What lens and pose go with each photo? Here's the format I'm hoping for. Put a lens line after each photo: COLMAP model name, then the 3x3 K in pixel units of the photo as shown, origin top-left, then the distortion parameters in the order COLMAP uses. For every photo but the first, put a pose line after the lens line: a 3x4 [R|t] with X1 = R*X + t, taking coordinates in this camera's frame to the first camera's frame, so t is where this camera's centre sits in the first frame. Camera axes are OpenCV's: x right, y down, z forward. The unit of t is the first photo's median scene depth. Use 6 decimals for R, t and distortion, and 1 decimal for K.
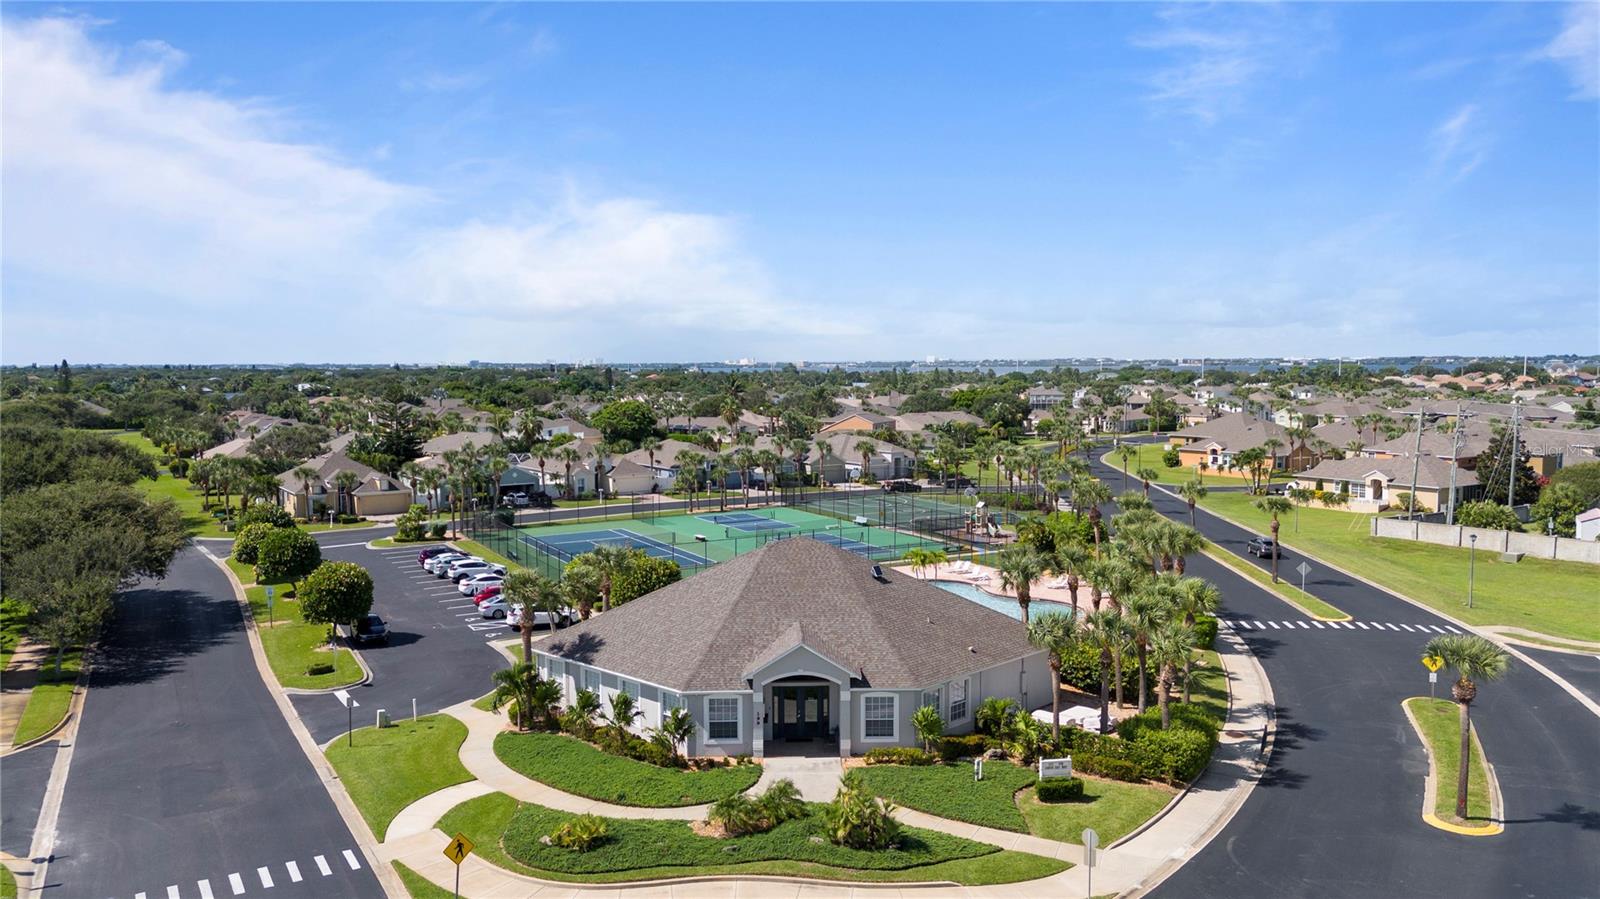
lens RADIAL K [[1181.0, 0, 805.6], [0, 1181.0, 451.7], [0, 0, 1]] dist [0.065753, -0.052584]
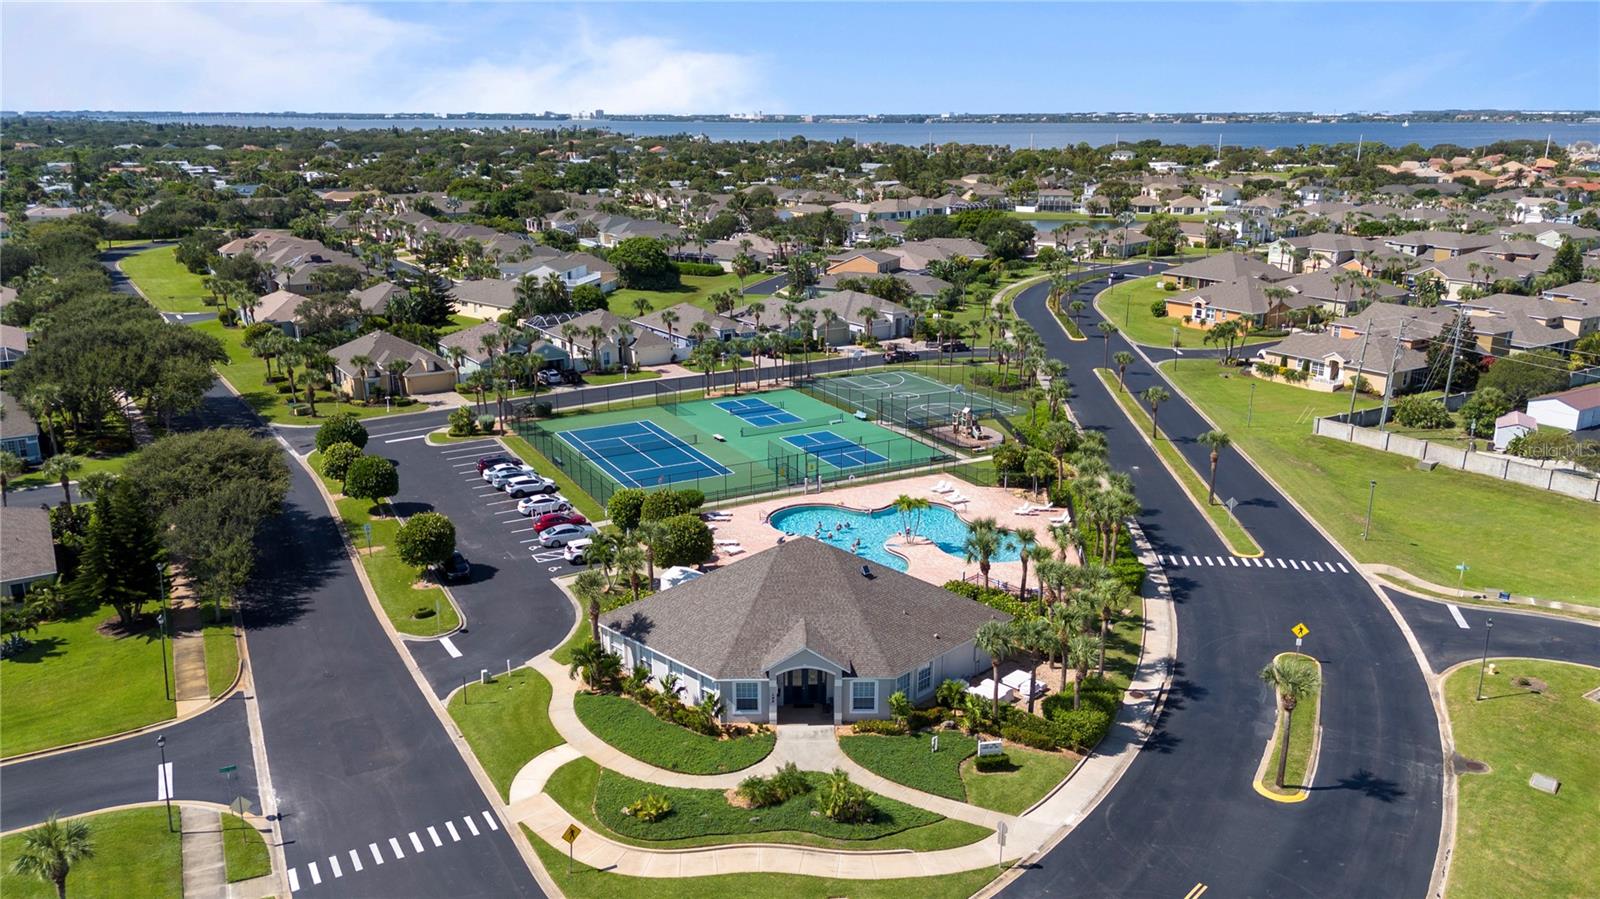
lens RADIAL K [[1181.0, 0, 805.5], [0, 1181.0, 452.5], [0, 0, 1]] dist [0.065753, -0.052584]
pose [[0.999962, 0.006309, -0.006075, 0.002159], [-0.004963, 0.979693, 0.200440, -0.237273], [0.007217, -0.200402, 0.979687, -0.191835]]
